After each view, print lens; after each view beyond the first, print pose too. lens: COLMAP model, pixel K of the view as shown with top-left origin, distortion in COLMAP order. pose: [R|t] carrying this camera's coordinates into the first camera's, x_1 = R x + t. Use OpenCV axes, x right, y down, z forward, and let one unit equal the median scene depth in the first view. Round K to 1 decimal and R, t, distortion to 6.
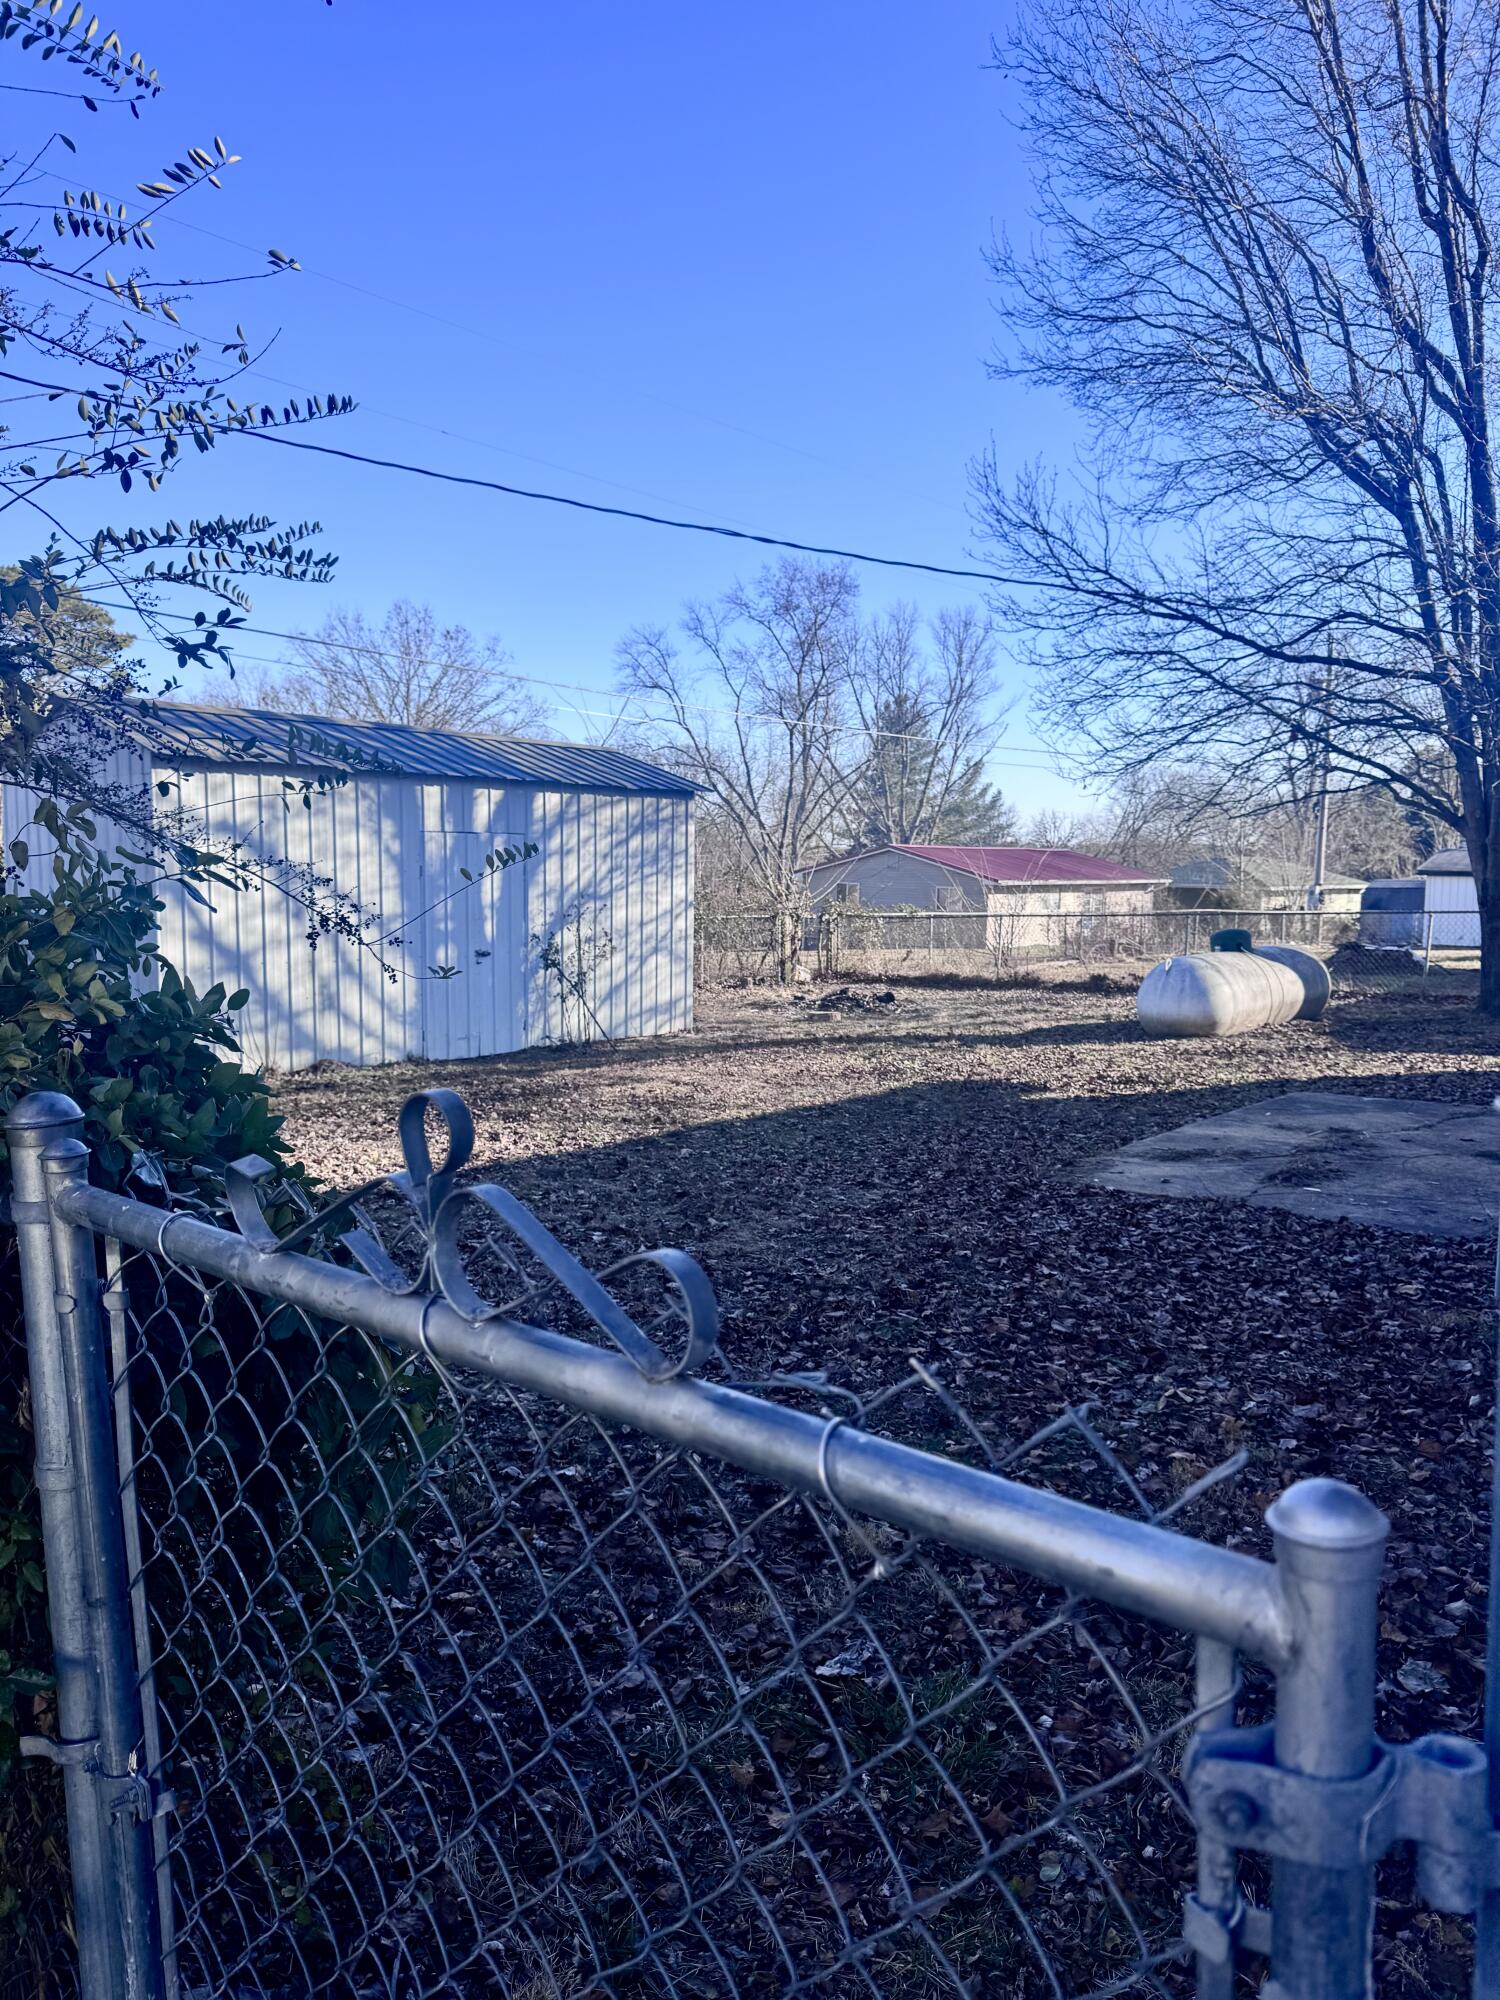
lens RADIAL K [[1397.5, 0, 745.6], [0, 1397.5, 1010.8], [0, 0, 1]] dist [0.035554, -0.052242]
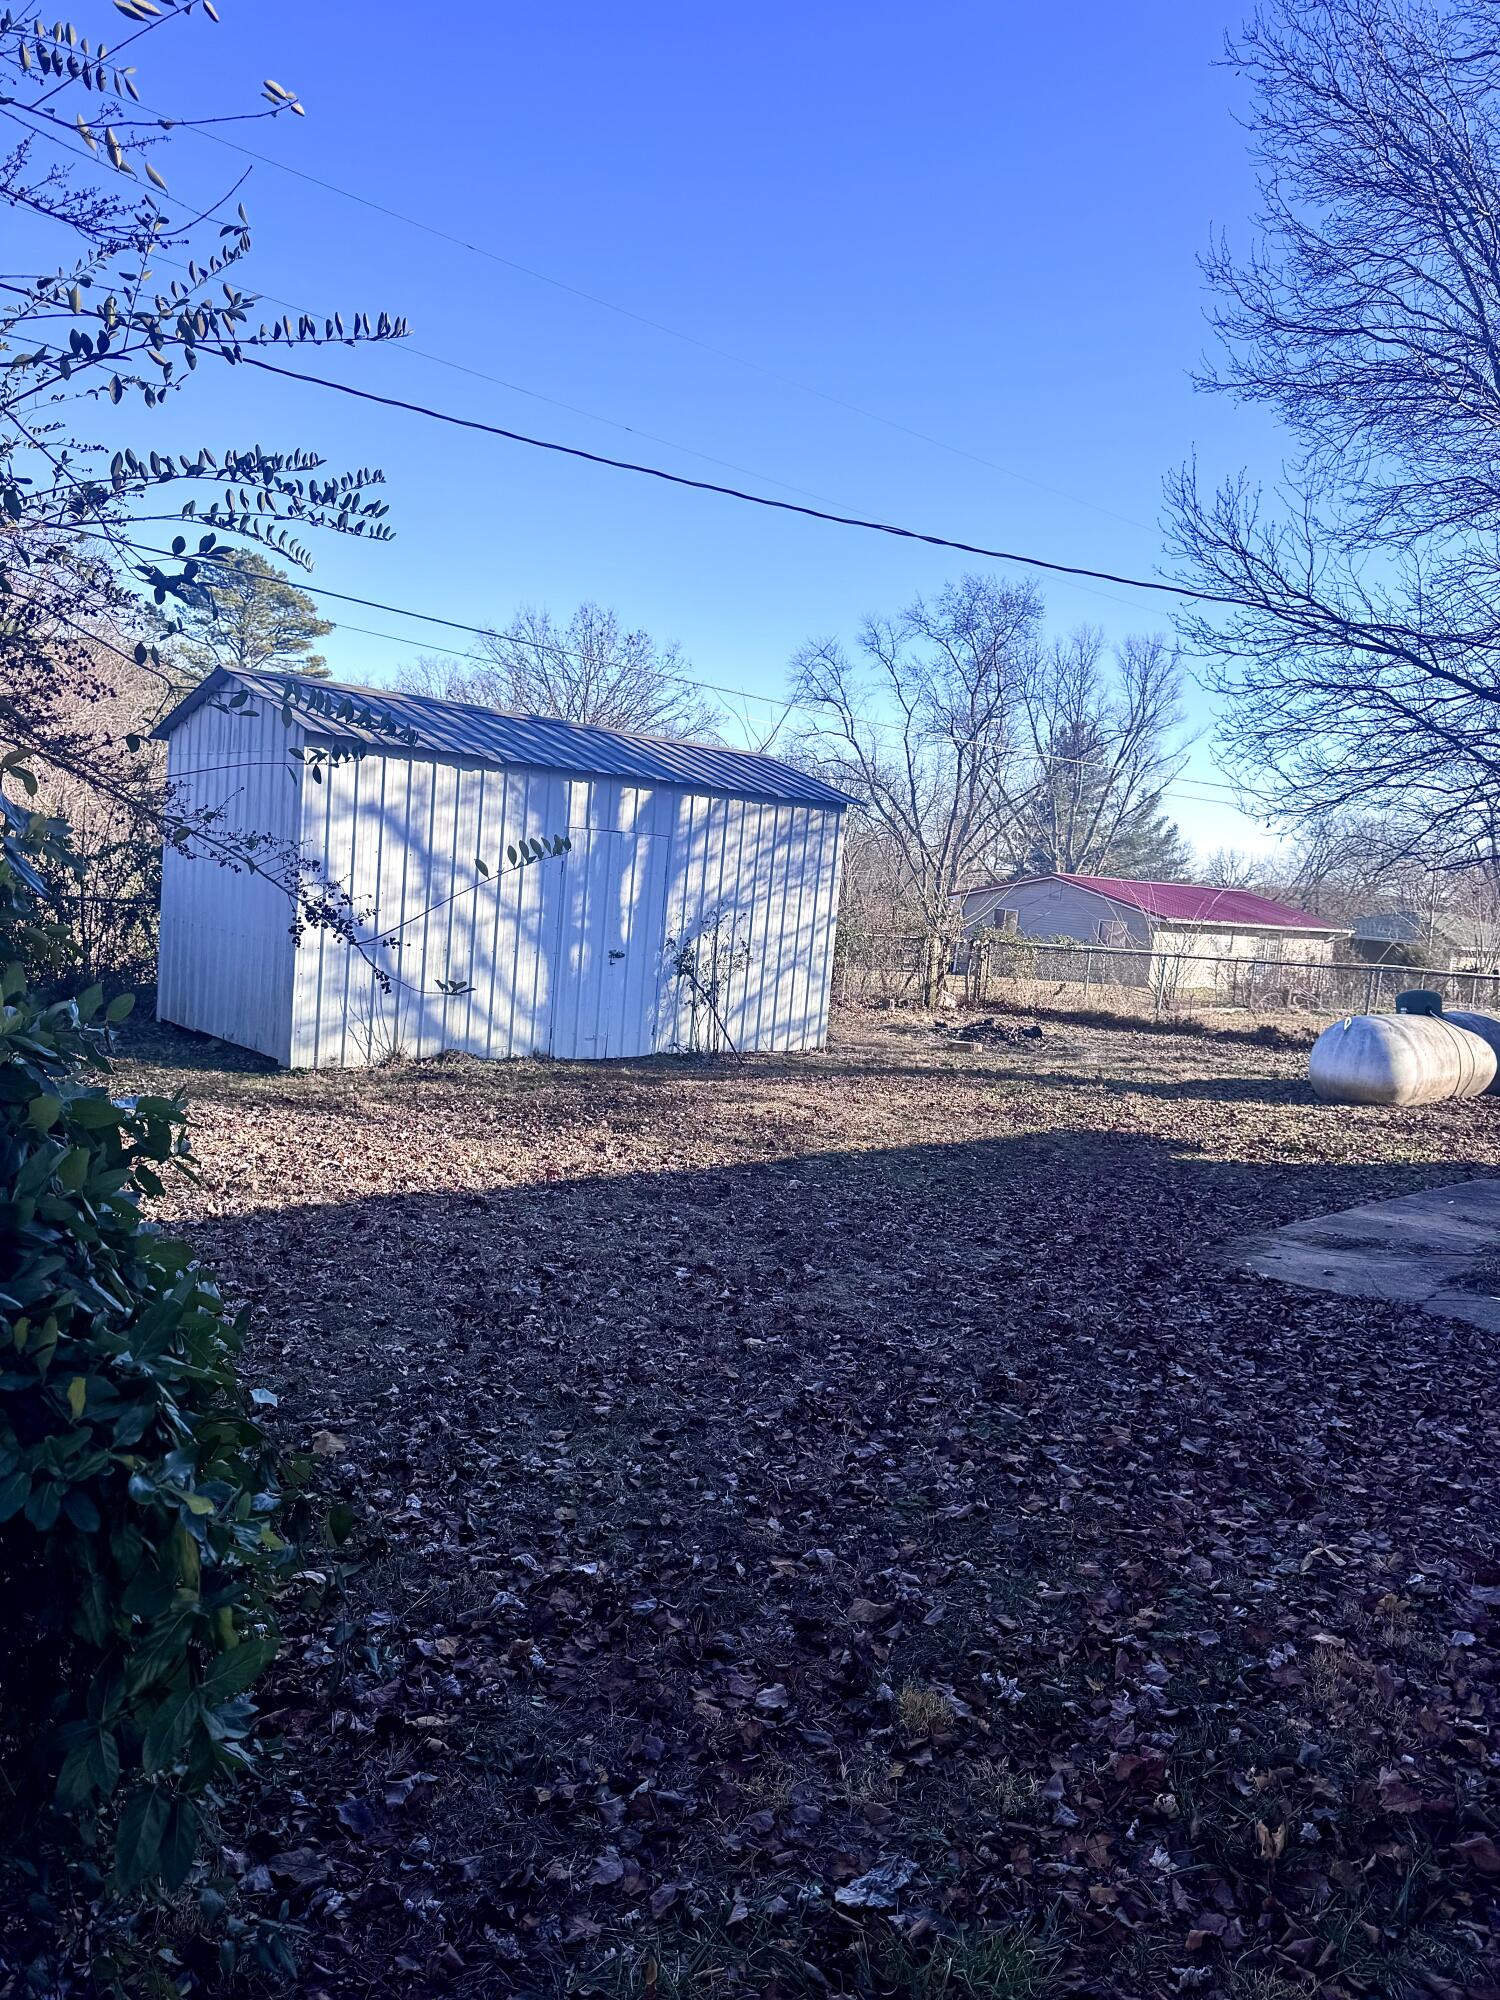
lens RADIAL K [[1397.5, 0, 724.9], [0, 1397.5, 995.8], [0, 0, 1]] dist [0.035554, -0.052242]
pose [[0.989341, 0.080101, -0.121610, 0.008360], [-0.082395, 0.996502, -0.013947, -0.004541], [0.120067, 0.023818, 0.992480, 0.035045]]
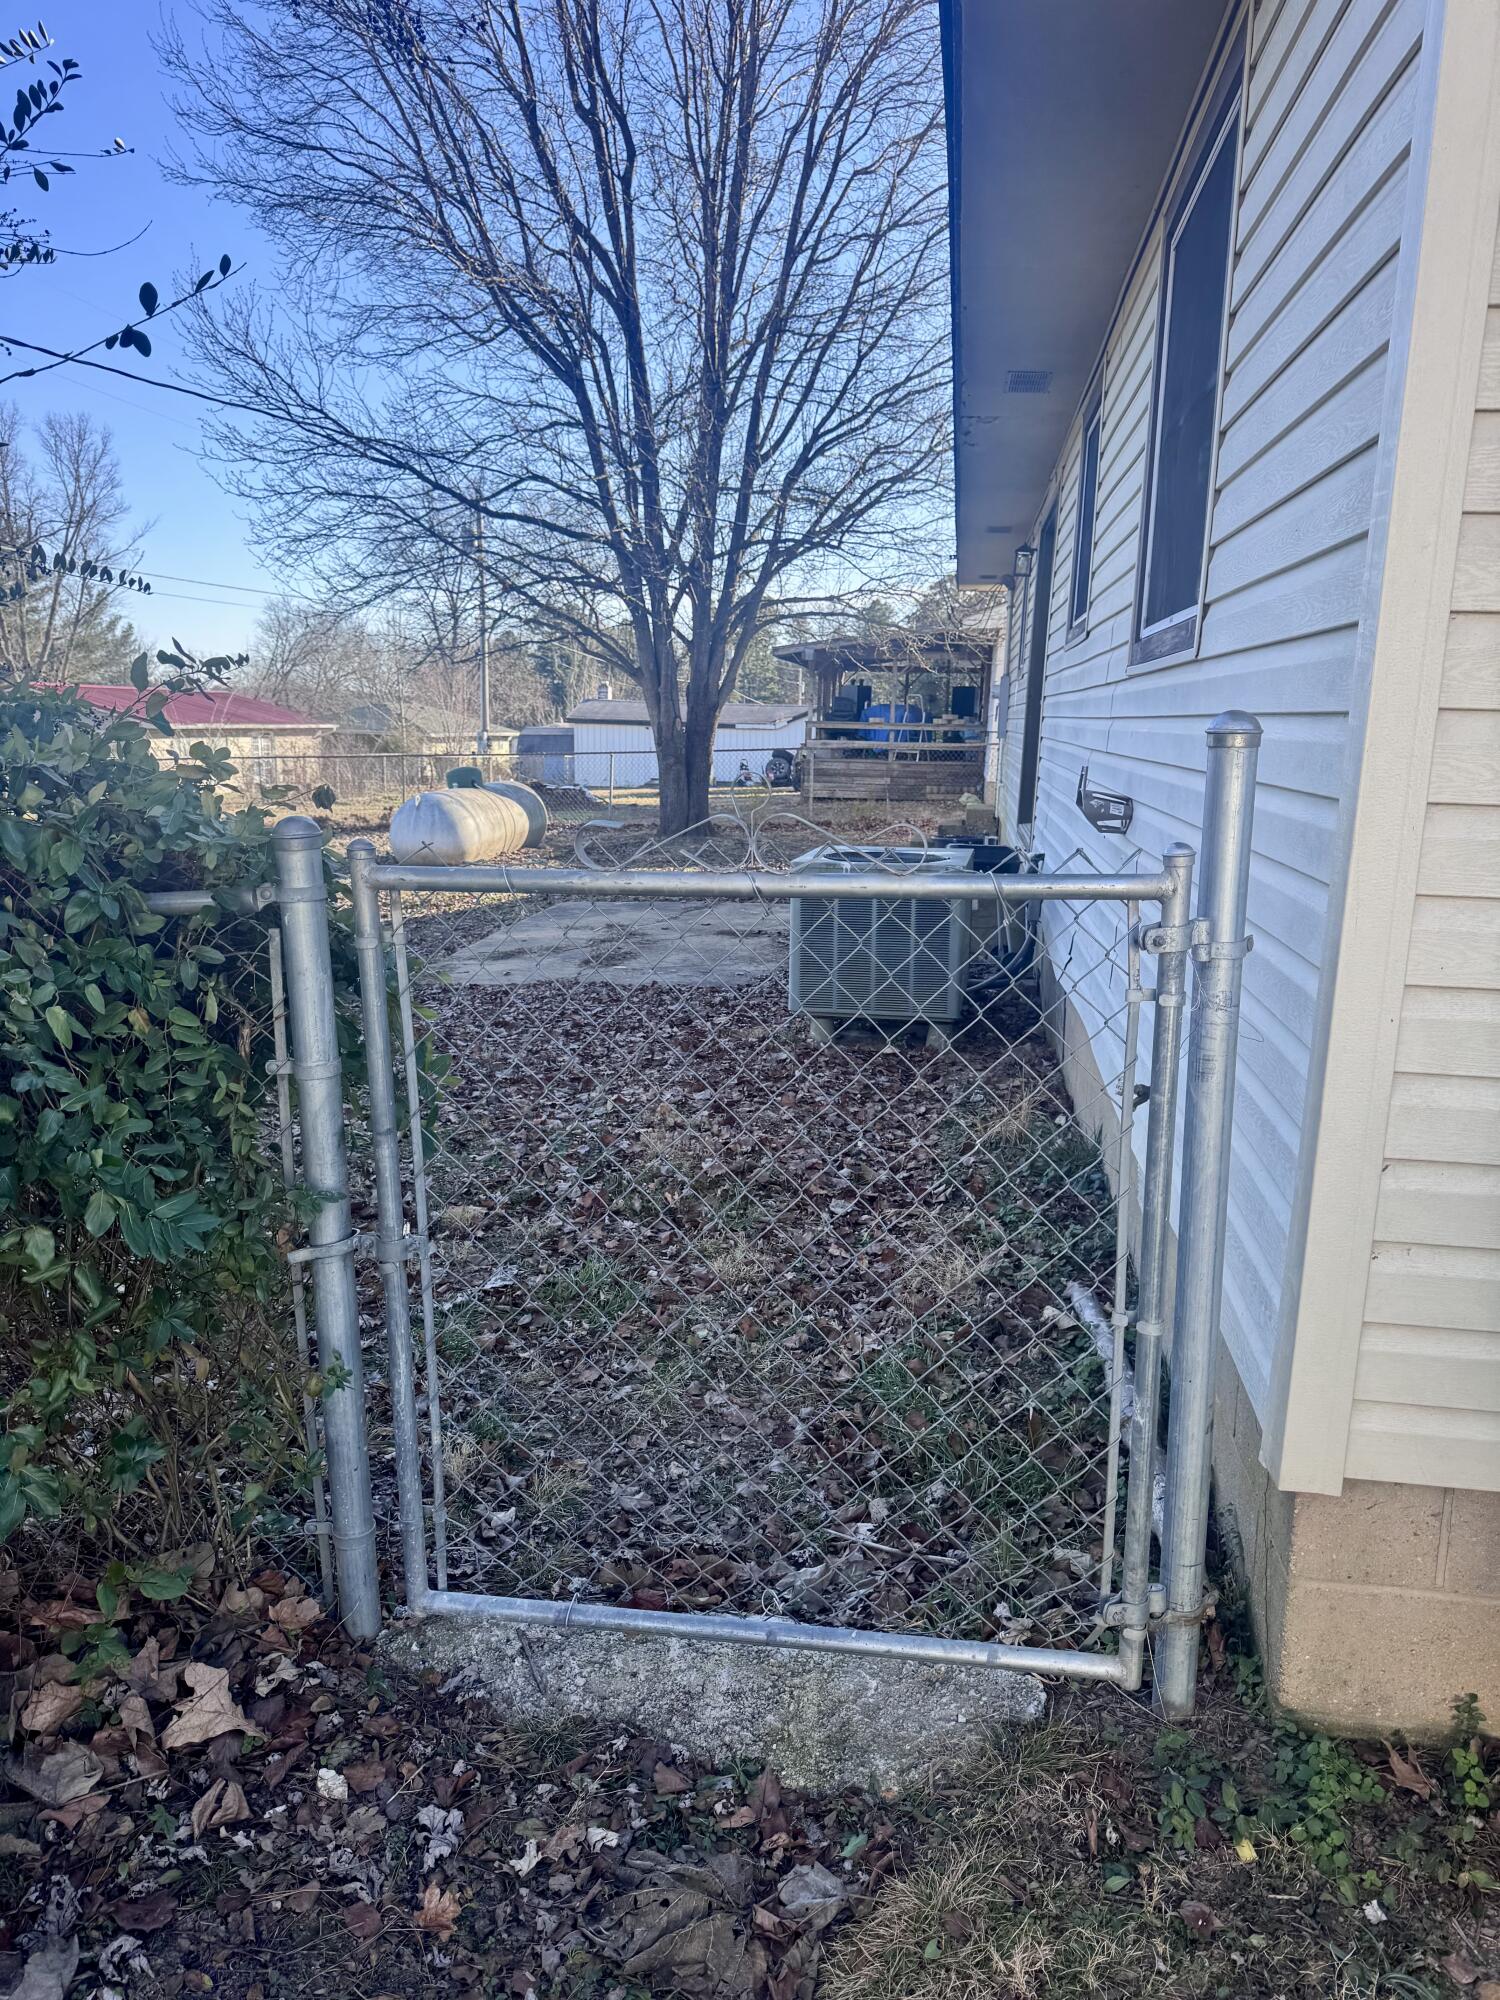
lens RADIAL K [[1397.5, 0, 760.7], [0, 1397.5, 1011.0], [0, 0, 1]] dist [0.035554, -0.052242]
pose [[0.829713, -0.111917, 0.546856, -0.086772], [0.052816, 0.991039, 0.122687, 0.009671], [-0.555686, -0.072912, 0.828189, -0.050483]]
